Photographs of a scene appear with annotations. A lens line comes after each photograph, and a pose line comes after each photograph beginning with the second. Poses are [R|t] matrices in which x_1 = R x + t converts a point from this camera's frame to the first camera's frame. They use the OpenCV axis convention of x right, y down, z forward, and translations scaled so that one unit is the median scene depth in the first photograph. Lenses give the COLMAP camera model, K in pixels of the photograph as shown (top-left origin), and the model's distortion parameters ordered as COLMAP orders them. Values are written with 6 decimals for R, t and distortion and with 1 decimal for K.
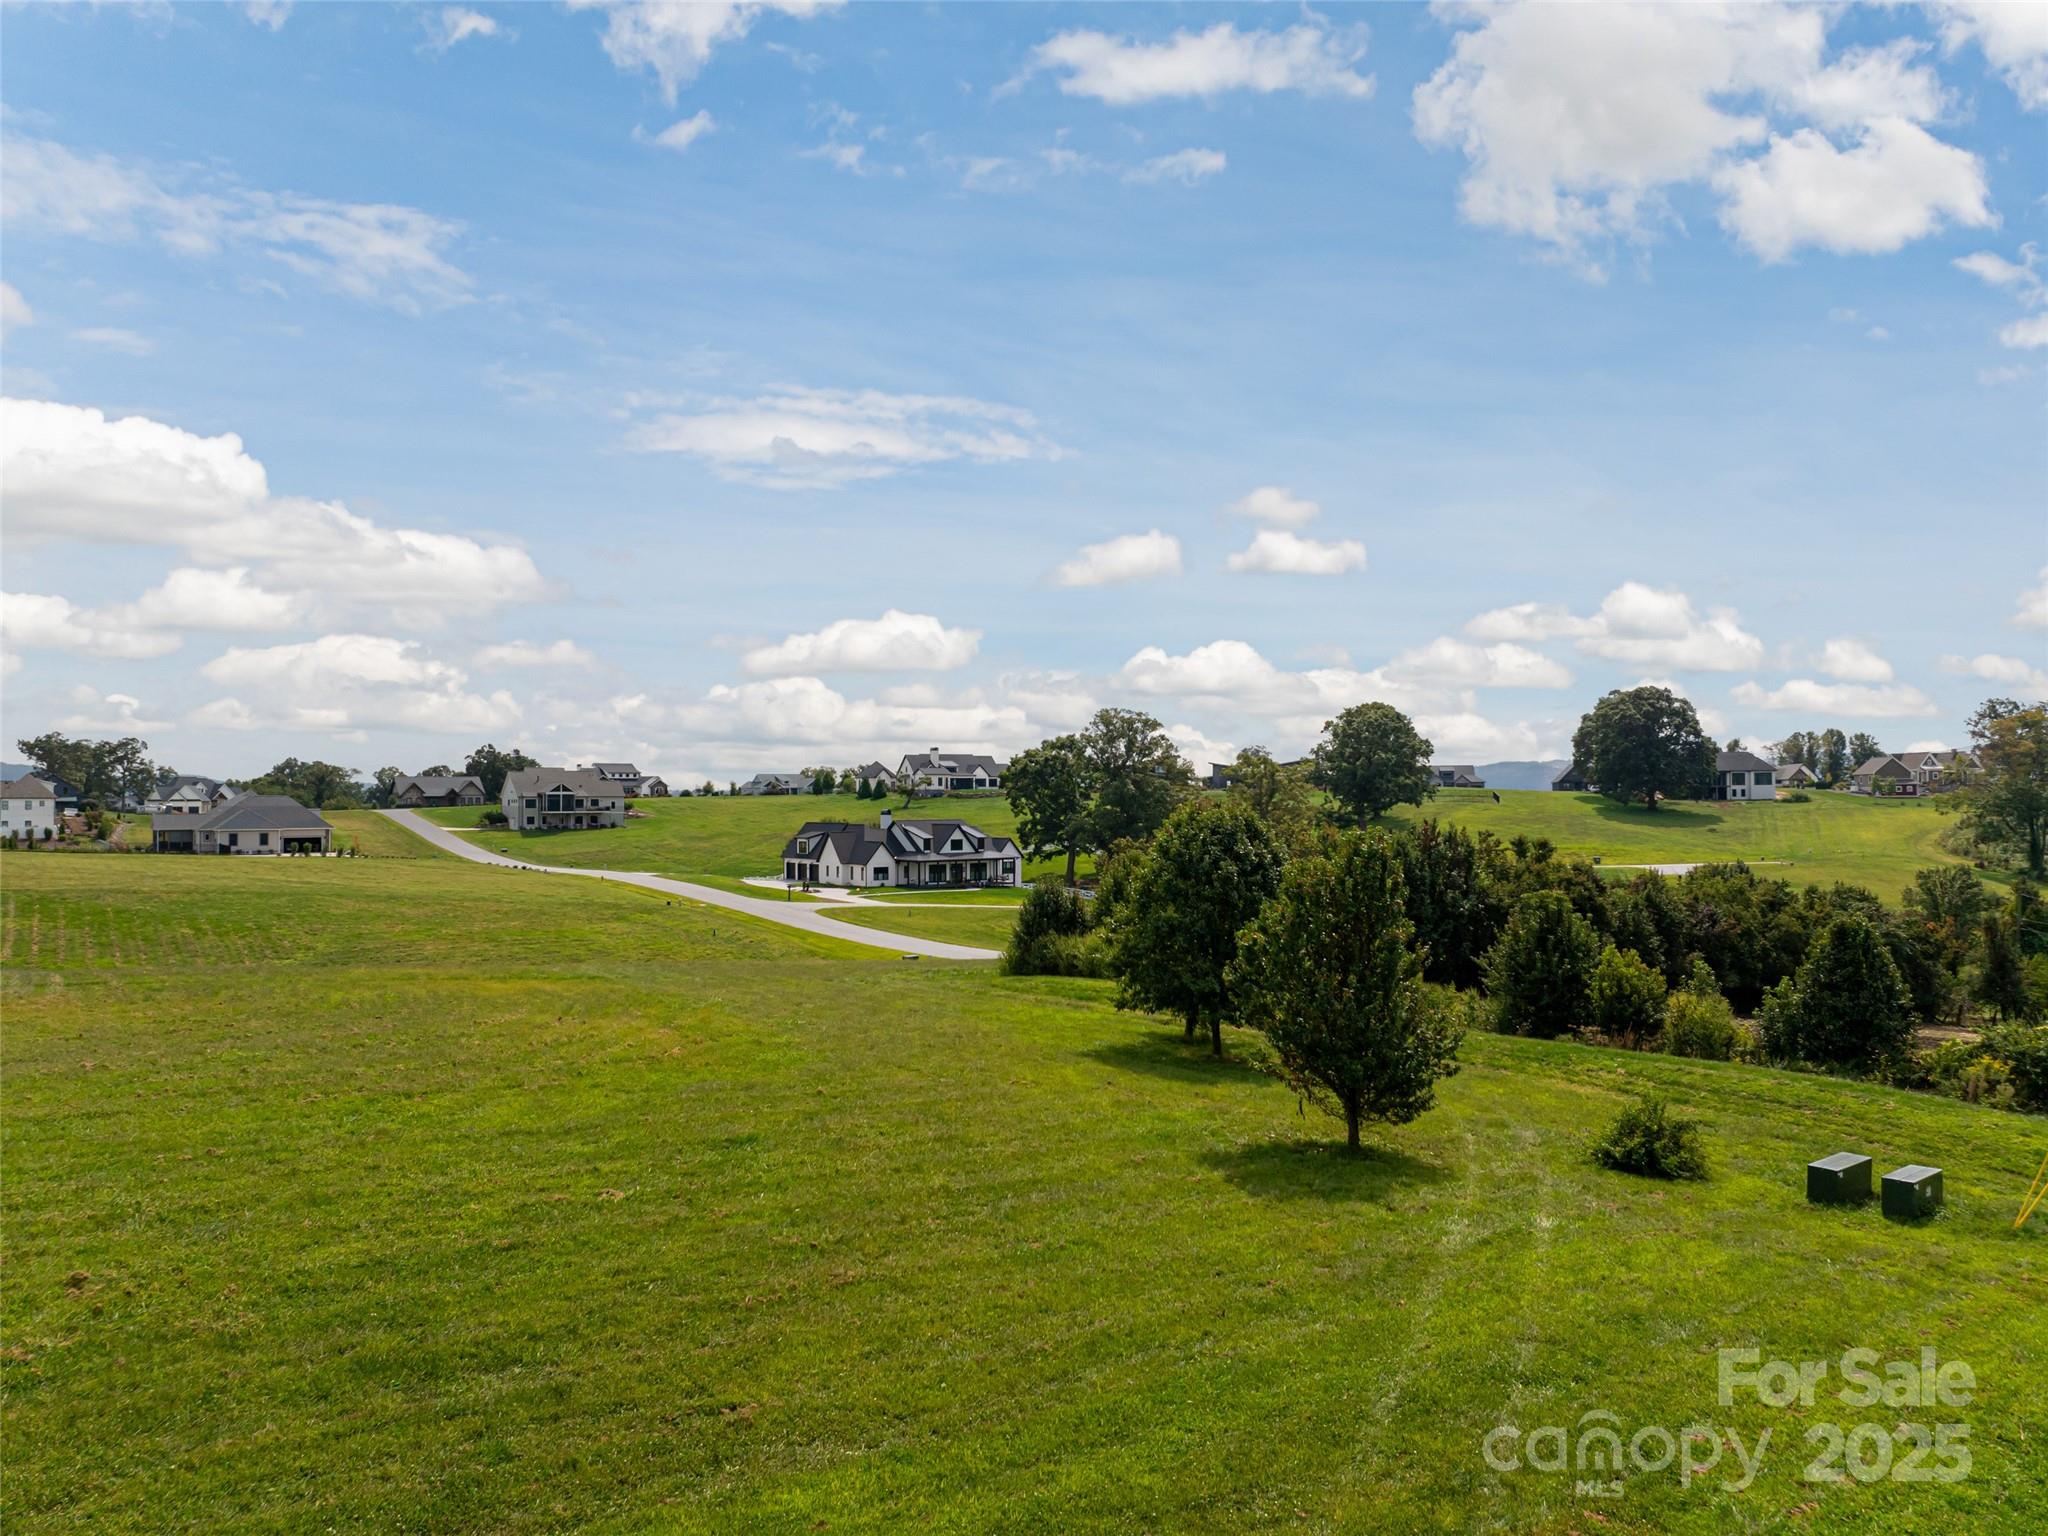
lens RADIAL K [[1437.9, 0, 1037.3], [0, 1437.9, 773.0], [0, 0, 1]] dist [-0.039182, 0.001792]
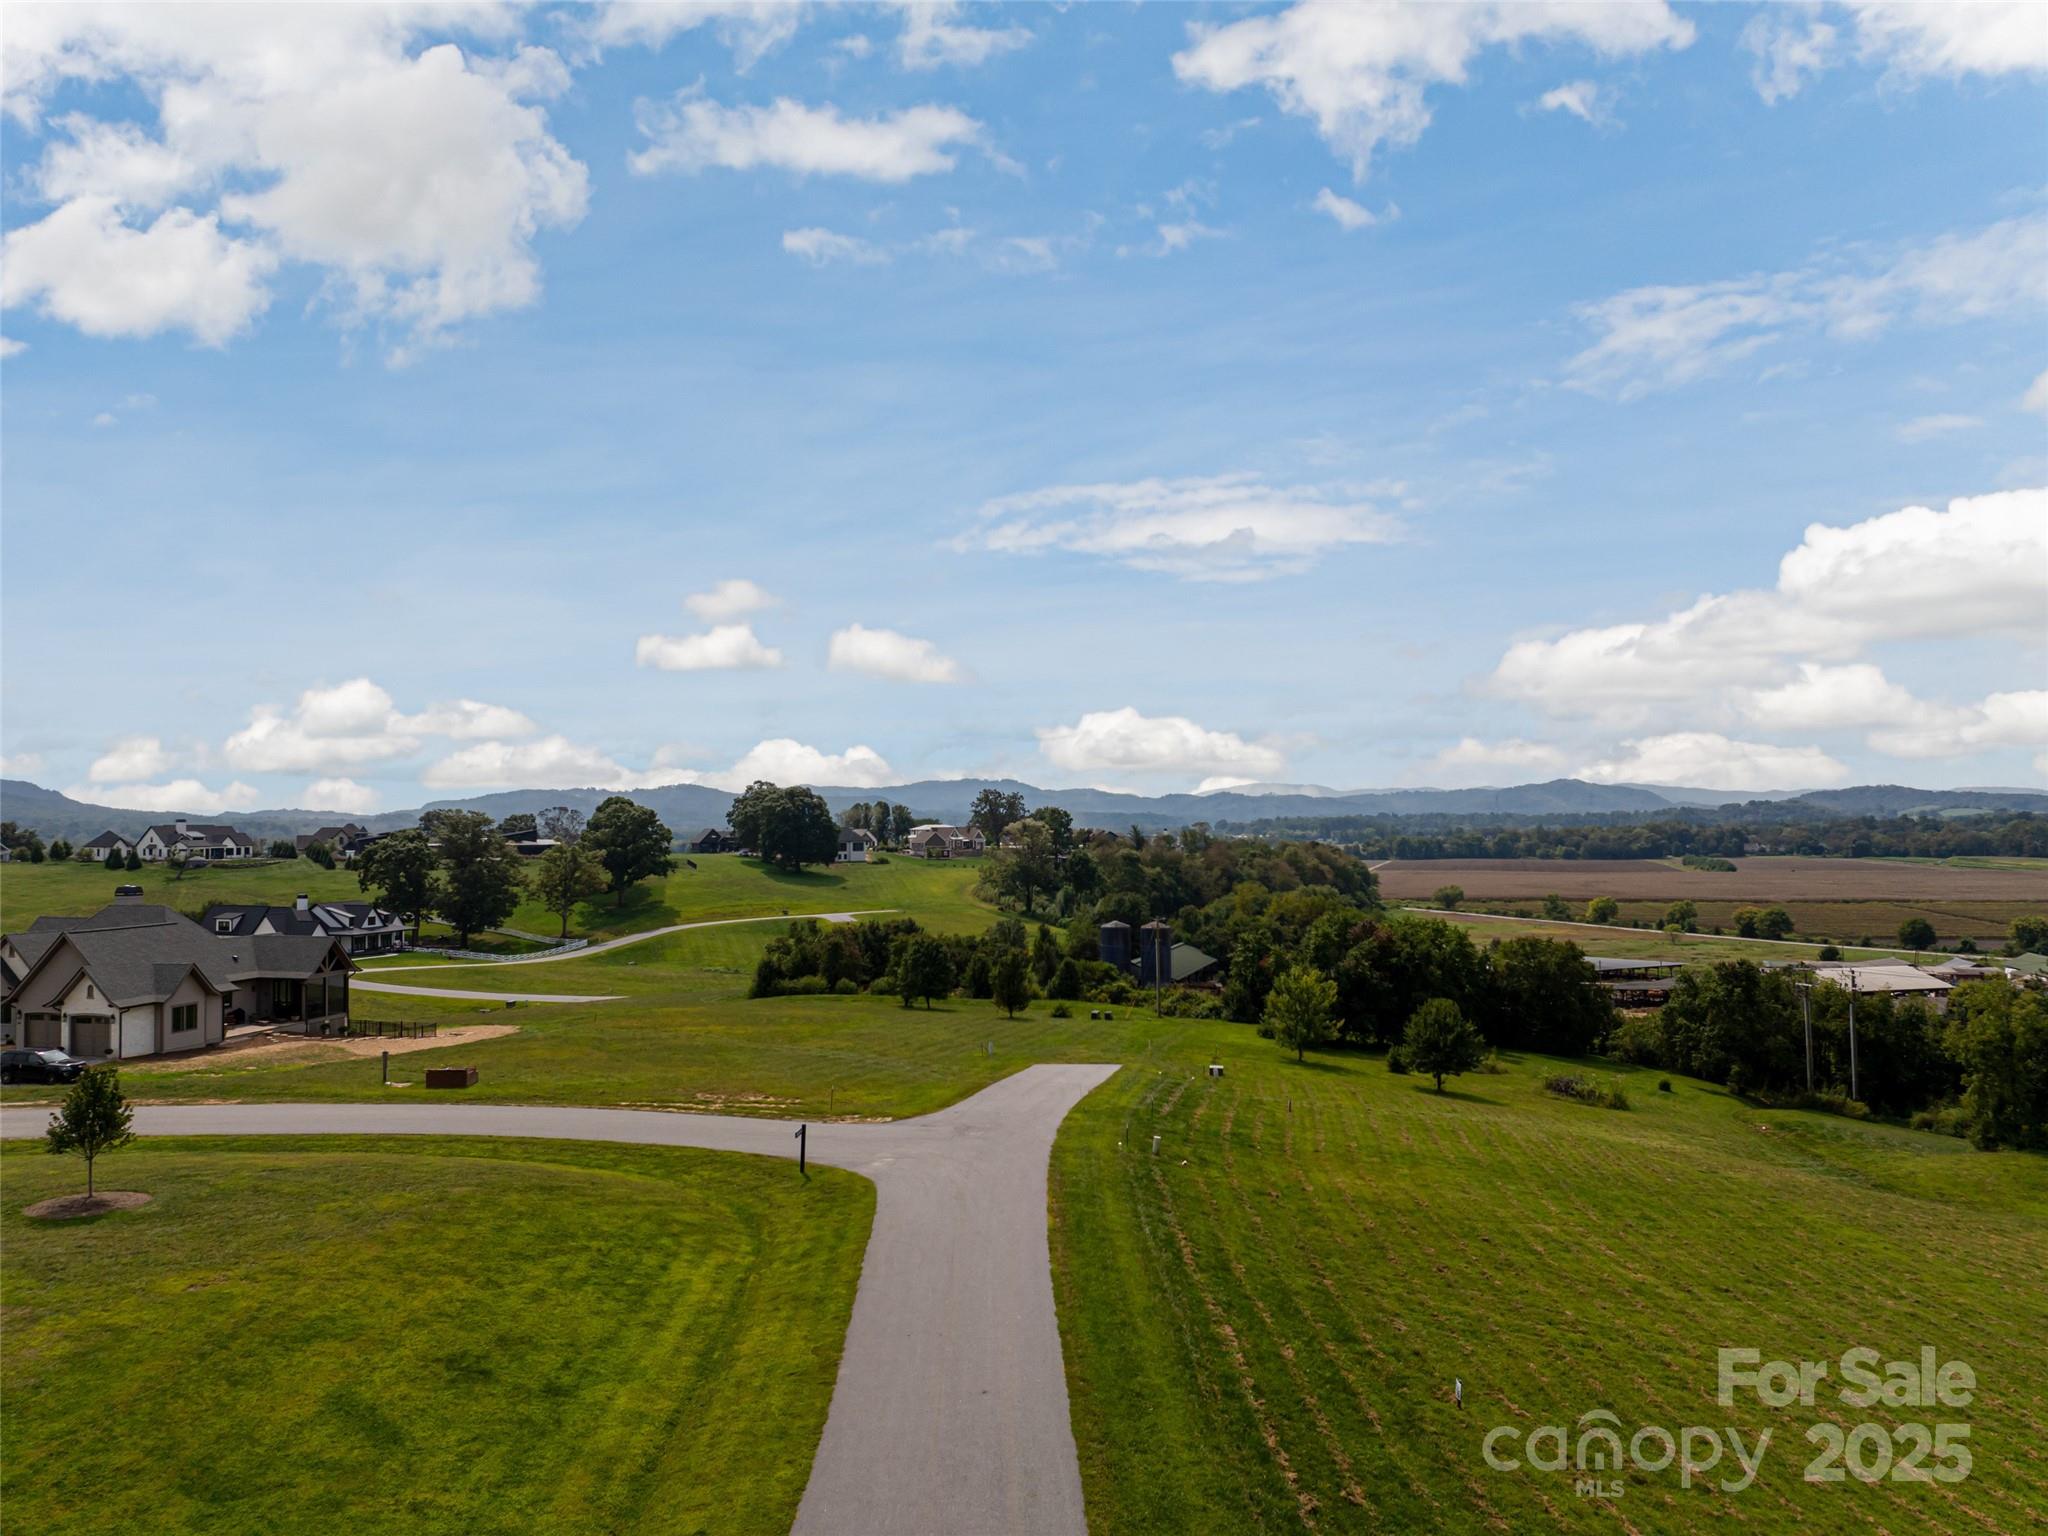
lens RADIAL K [[1441.8, 0, 1035.7], [0, 1441.8, 762.7], [0, 0, 1]] dist [-0.038573, -0.000755]
pose [[0.787628, 0.026854, 0.615566, -0.315696], [-0.011612, 0.999519, -0.028746, -0.052337], [-0.616042, 0.015493, 0.787561, -0.330859]]
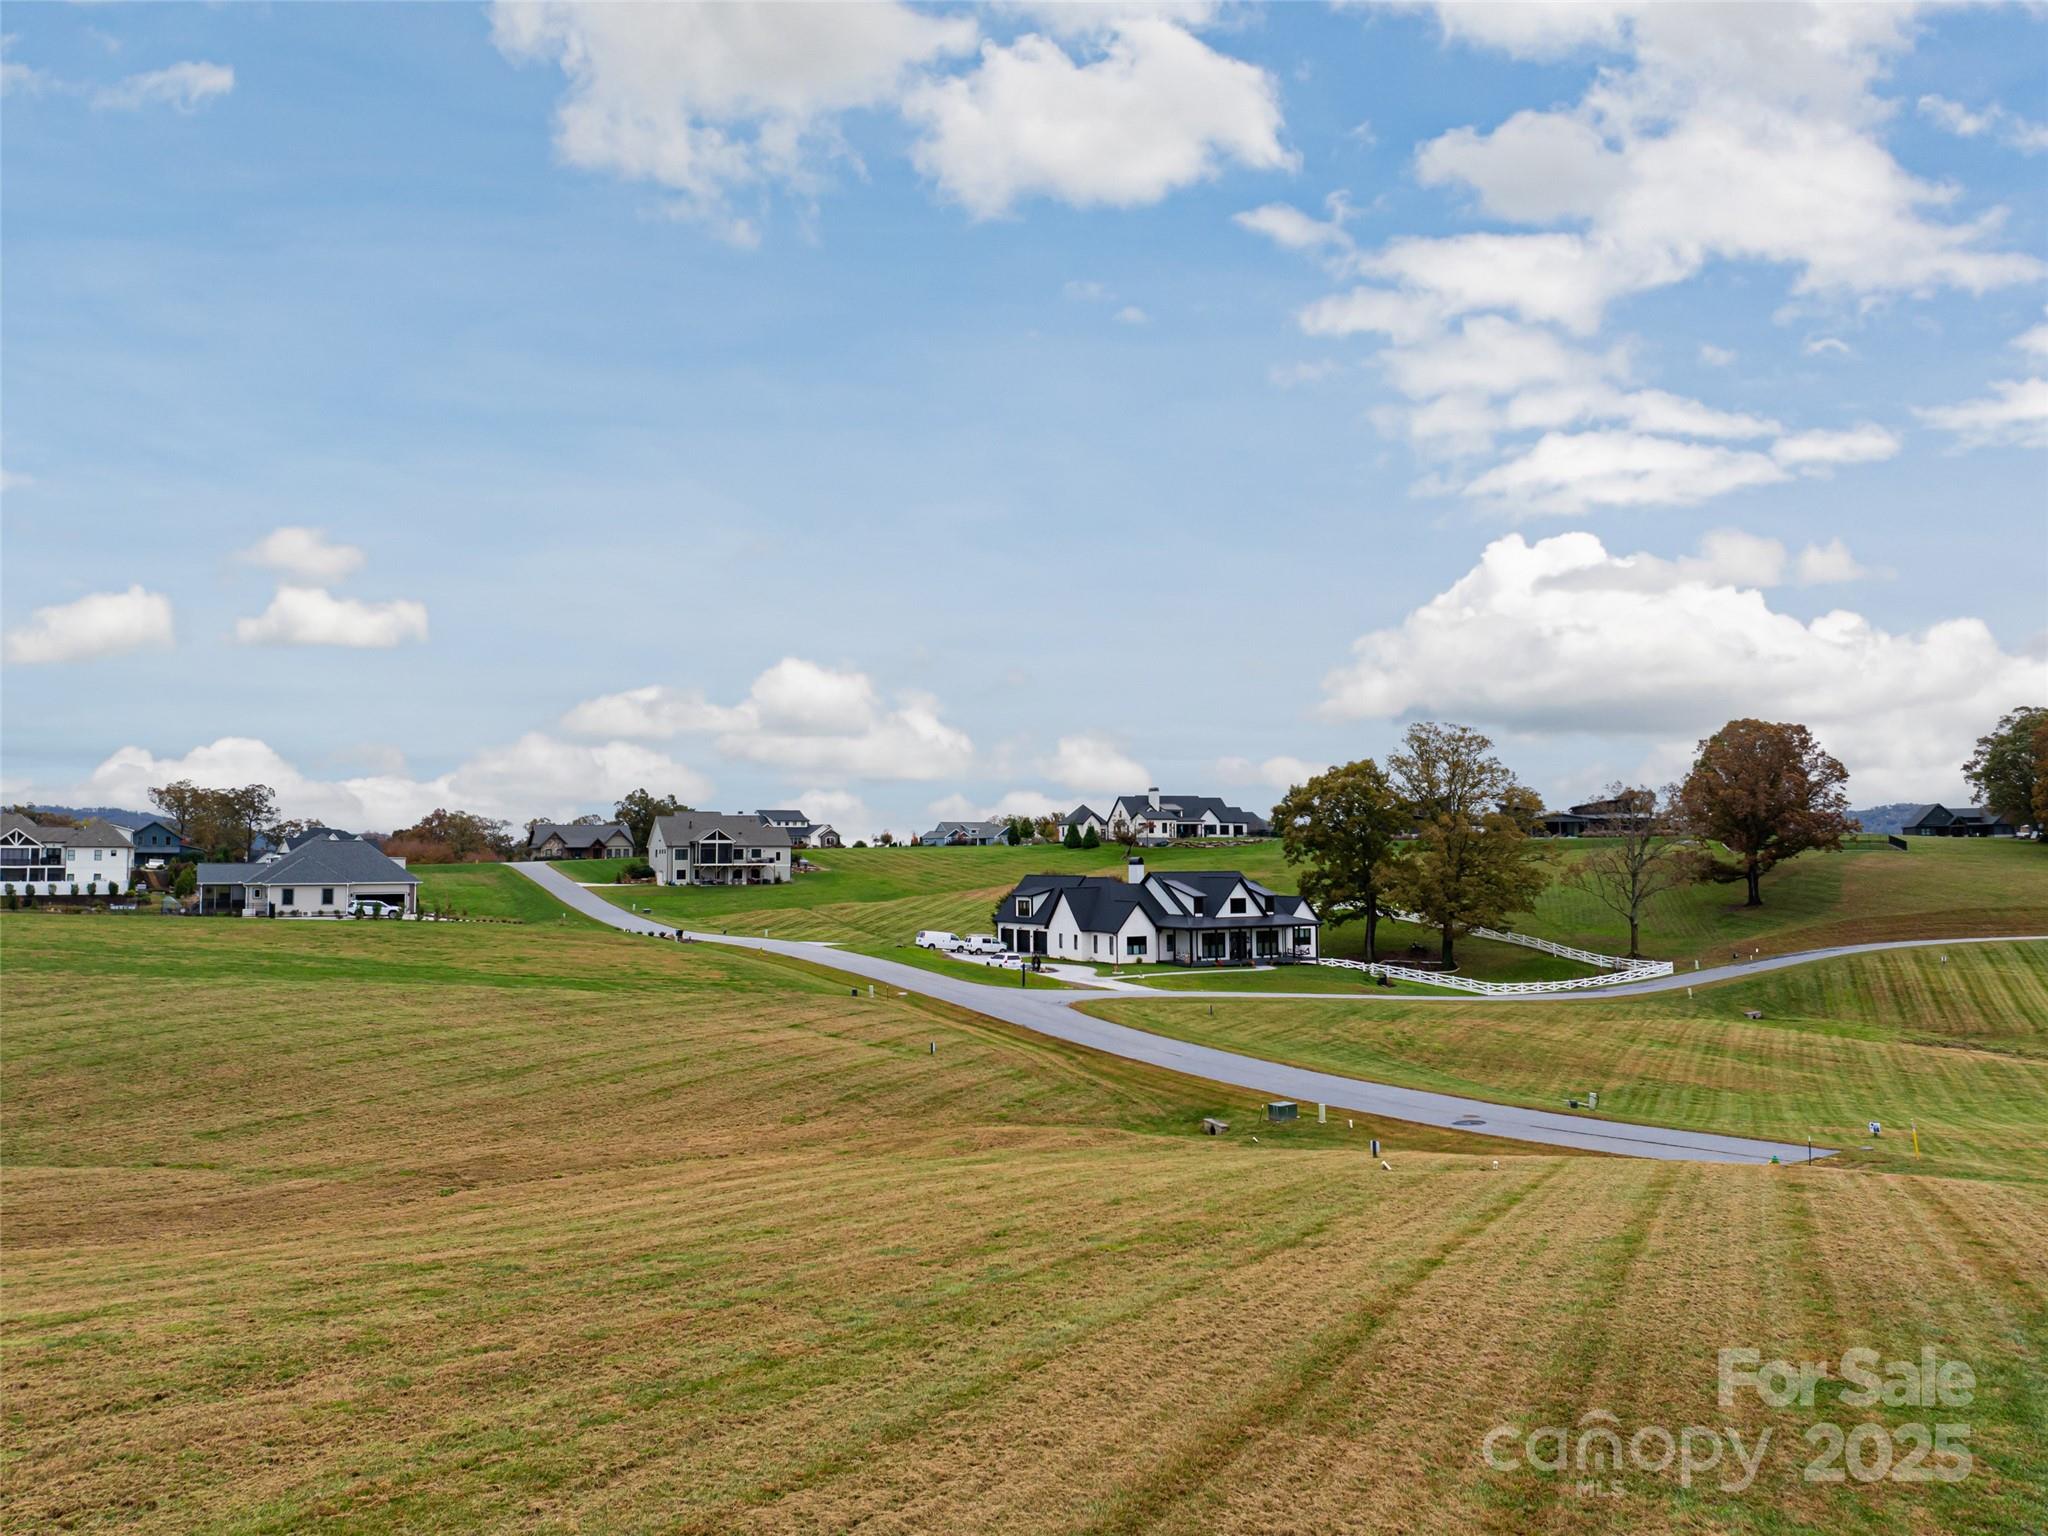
lens RADIAL K [[1468.3, 0, 1034.8], [0, 1468.3, 764.5], [0, 0, 1]] dist [-0.033722, -0.003427]
pose [[0.993313, -0.008756, -0.115119, -0.059006], [0.003642, 0.999000, -0.044555, 0.009199], [0.115394, 0.043838, 0.992352, 0.203255]]
